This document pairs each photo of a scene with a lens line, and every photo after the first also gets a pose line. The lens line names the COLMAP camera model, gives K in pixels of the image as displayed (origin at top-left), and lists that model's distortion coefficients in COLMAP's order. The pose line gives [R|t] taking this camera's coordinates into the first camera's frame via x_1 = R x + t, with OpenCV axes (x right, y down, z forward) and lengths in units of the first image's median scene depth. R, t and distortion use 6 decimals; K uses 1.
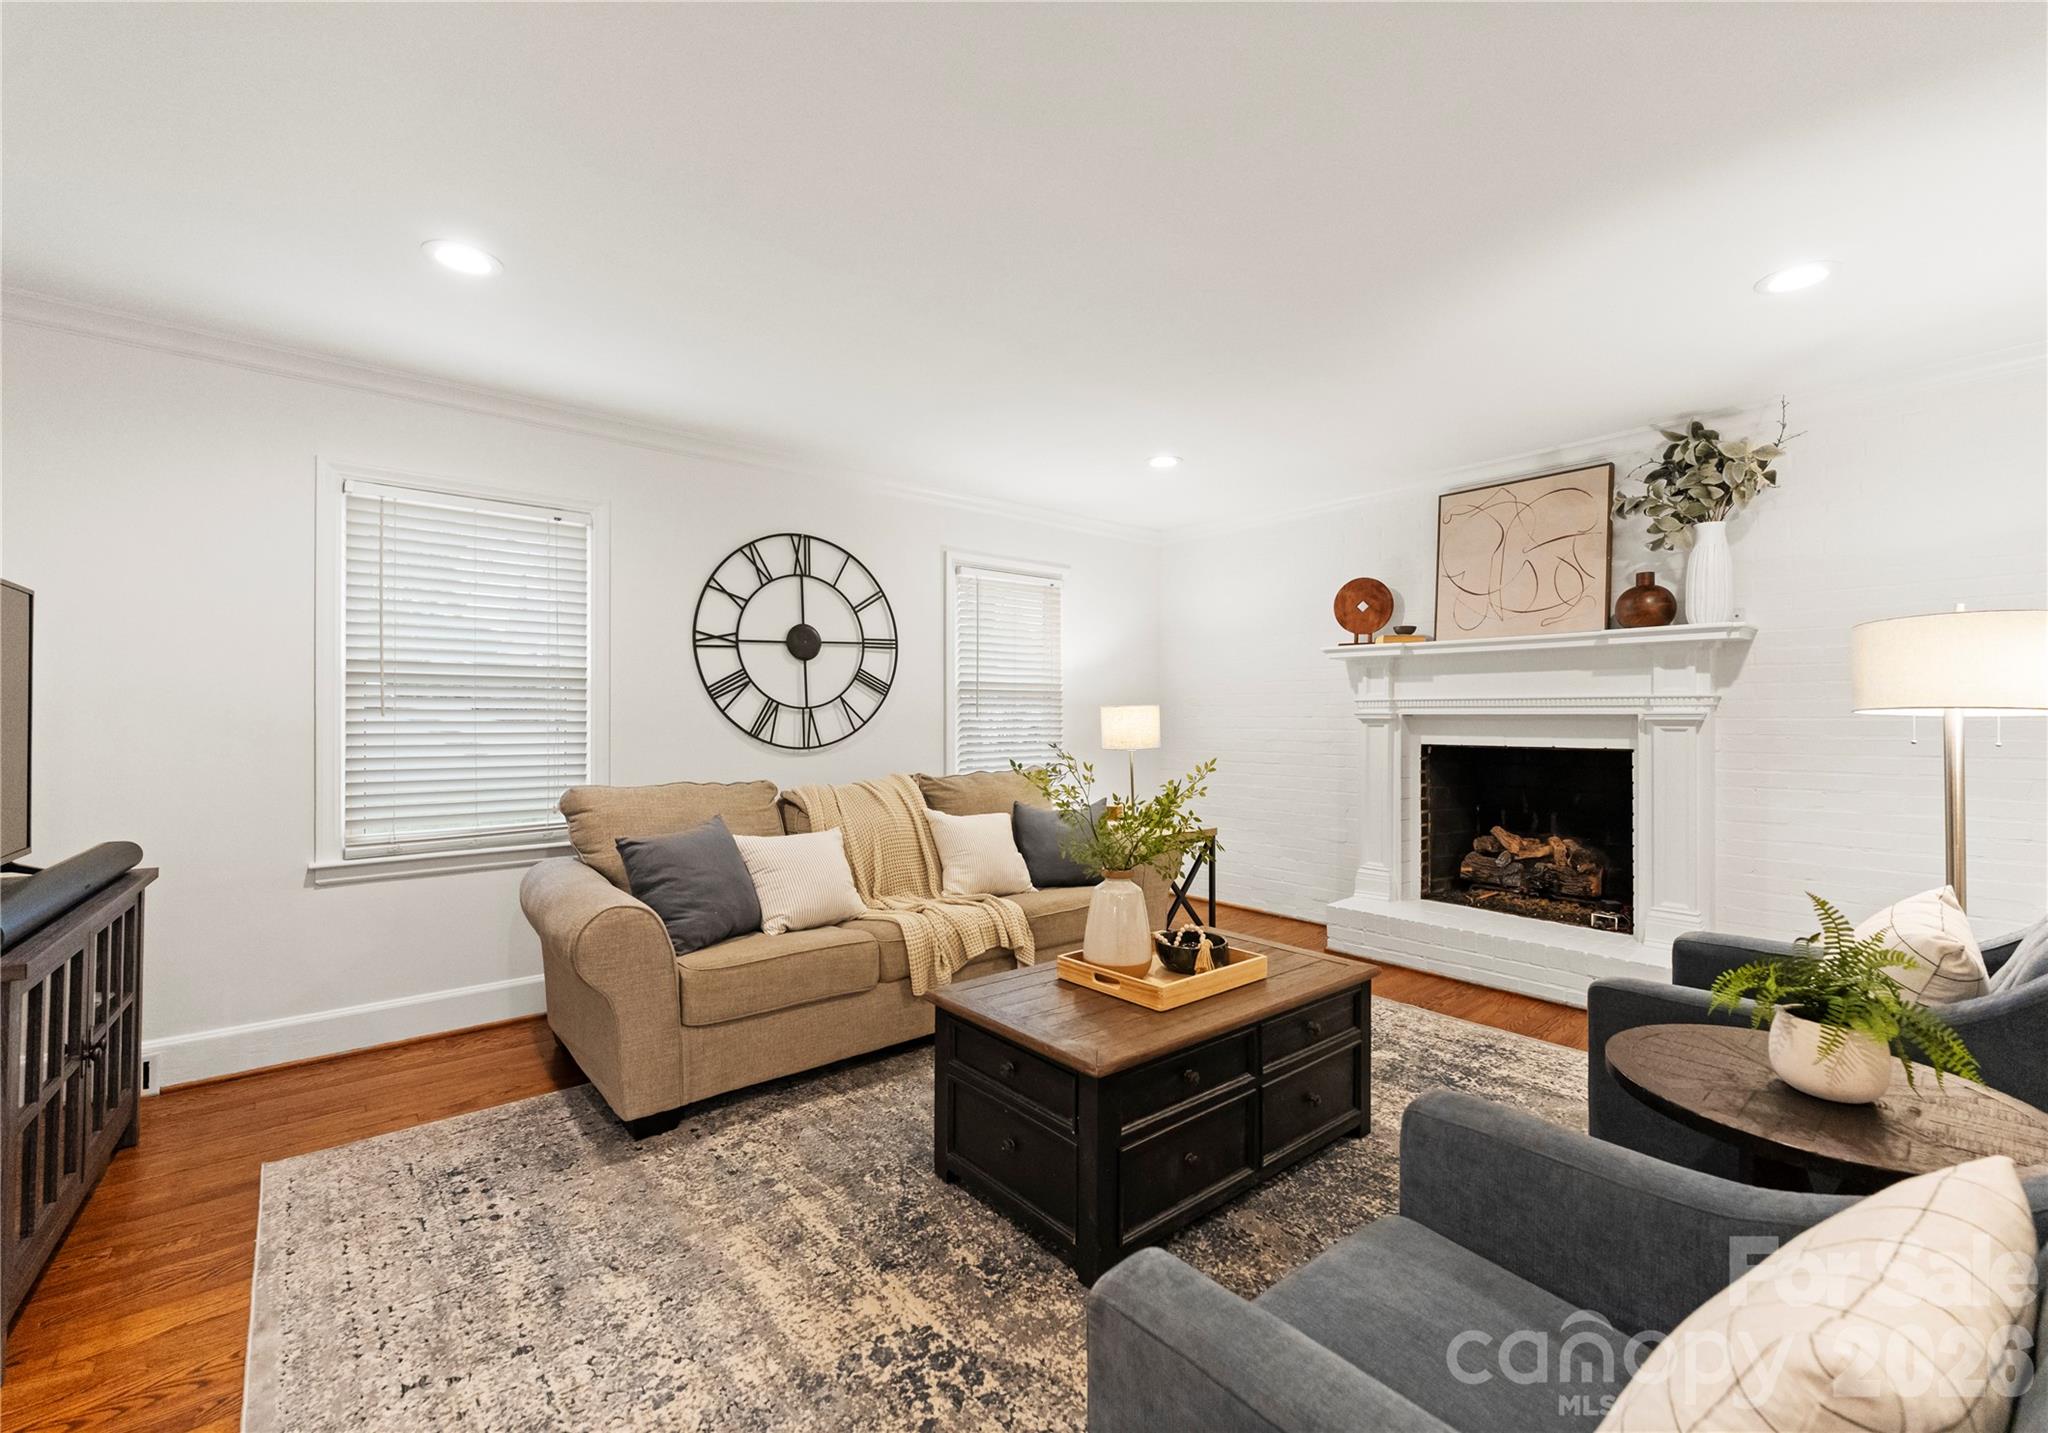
lens RADIAL K [[859.3, 0, 1031.2], [0, 859.3, 714.4], [0, 0, 1]] dist [-0.002565, -0.000440]
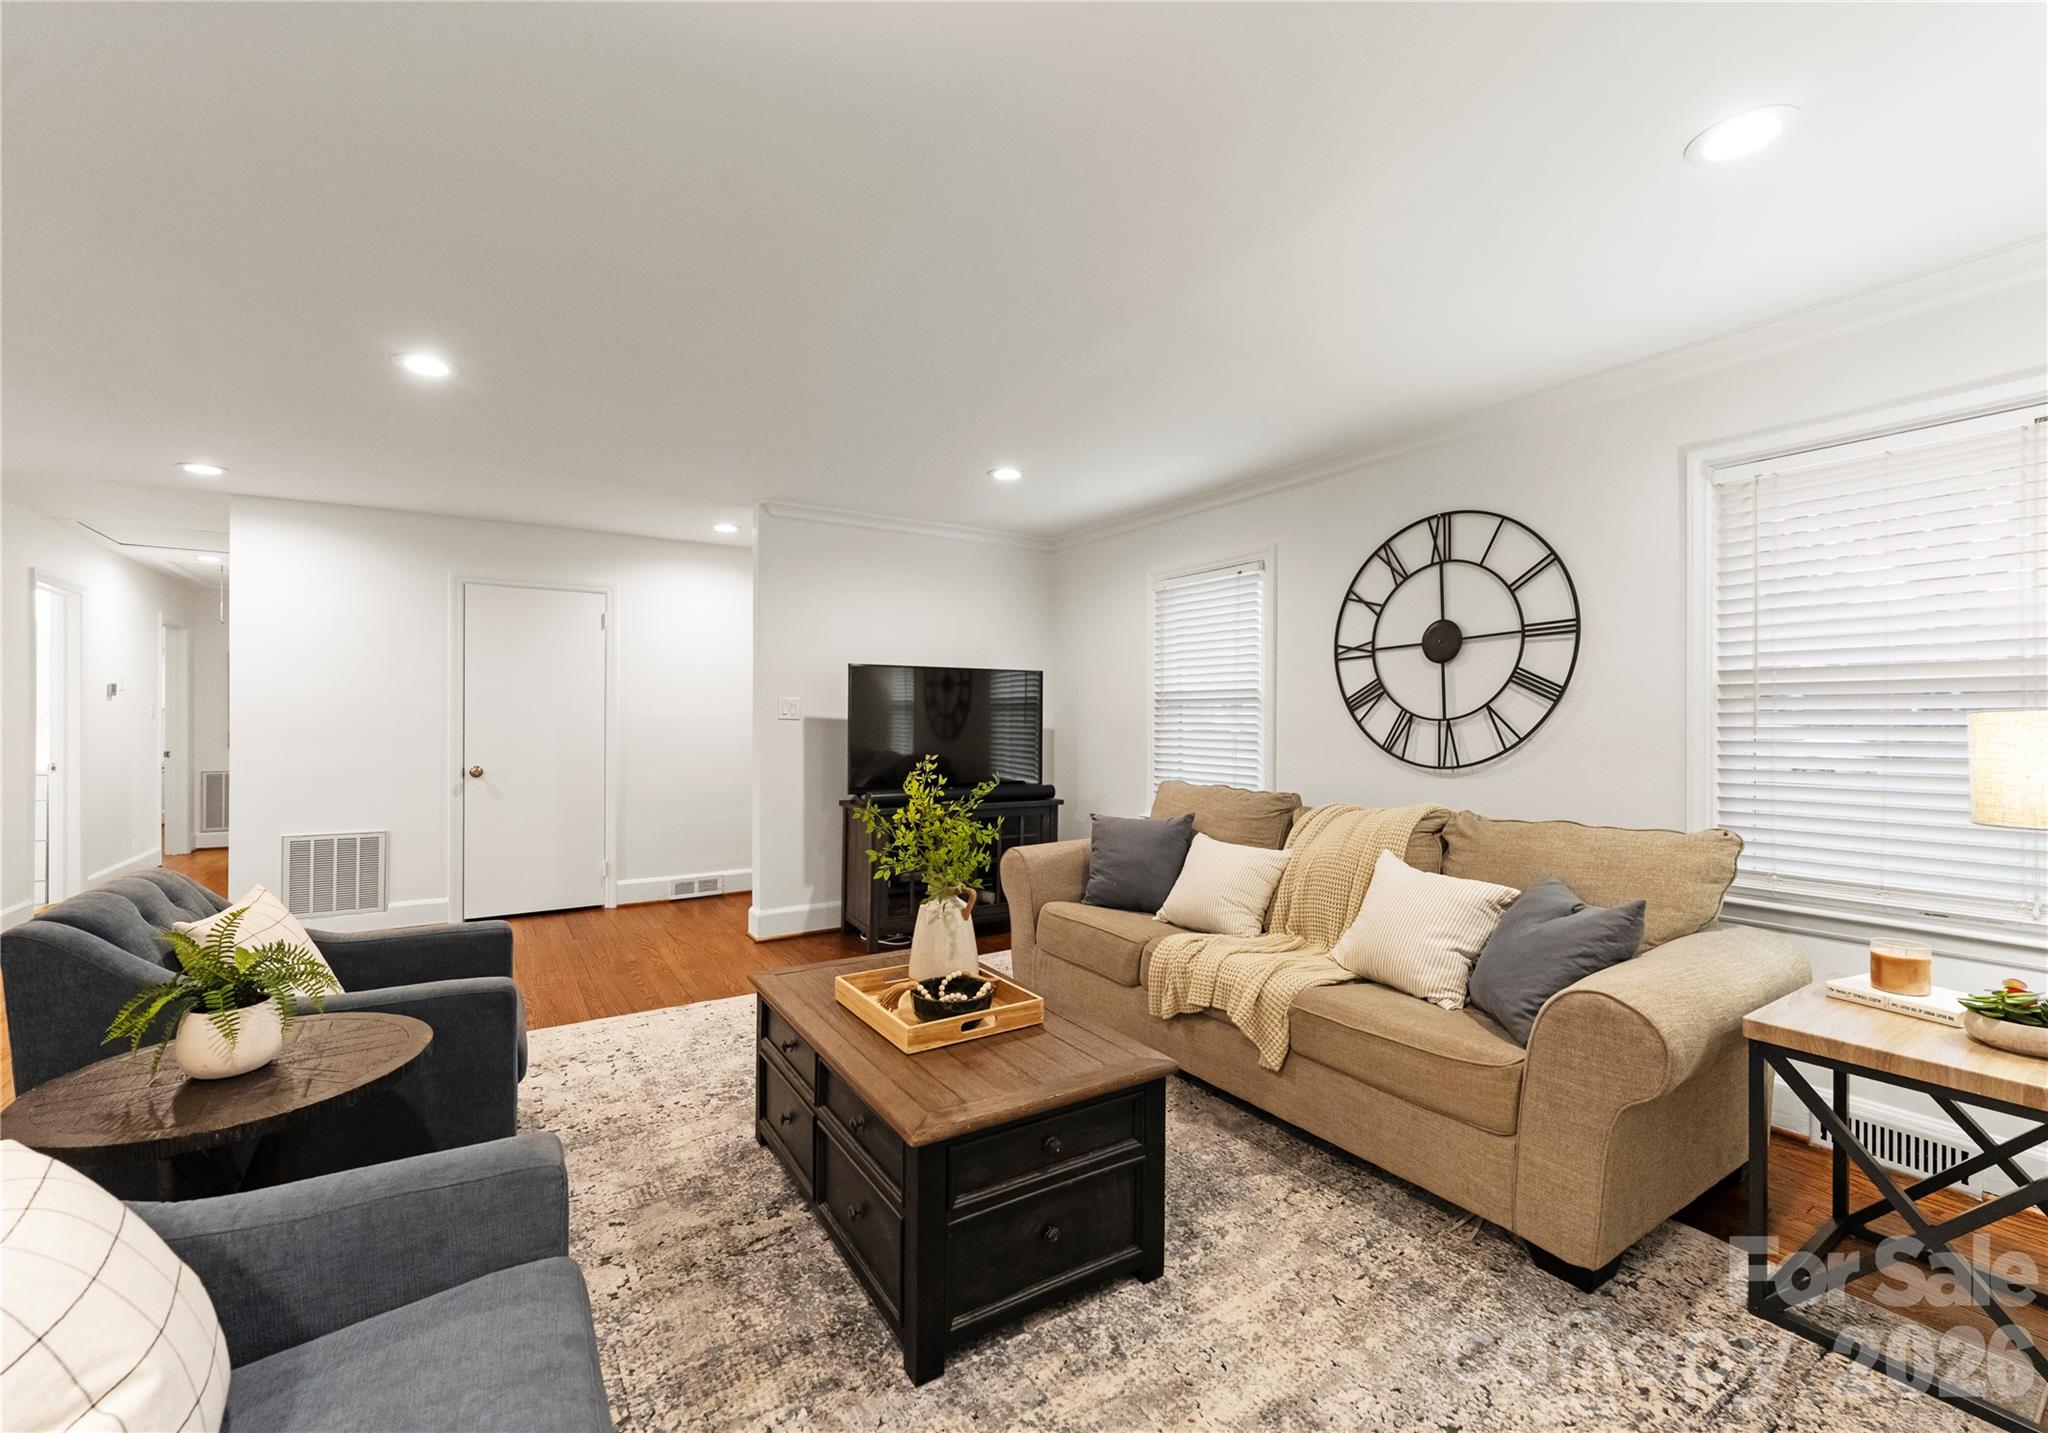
lens RADIAL K [[859.3, 0, 1015.6], [0, 859.3, 712.0], [0, 0, 1]] dist [-0.002565, -0.000440]
pose [[-0.171188, -0.010256, -0.985185, 0.660290], [-0.003389, 0.999946, -0.009820, -0.005776], [0.985233, 0.001657, -0.171213, 0.765776]]
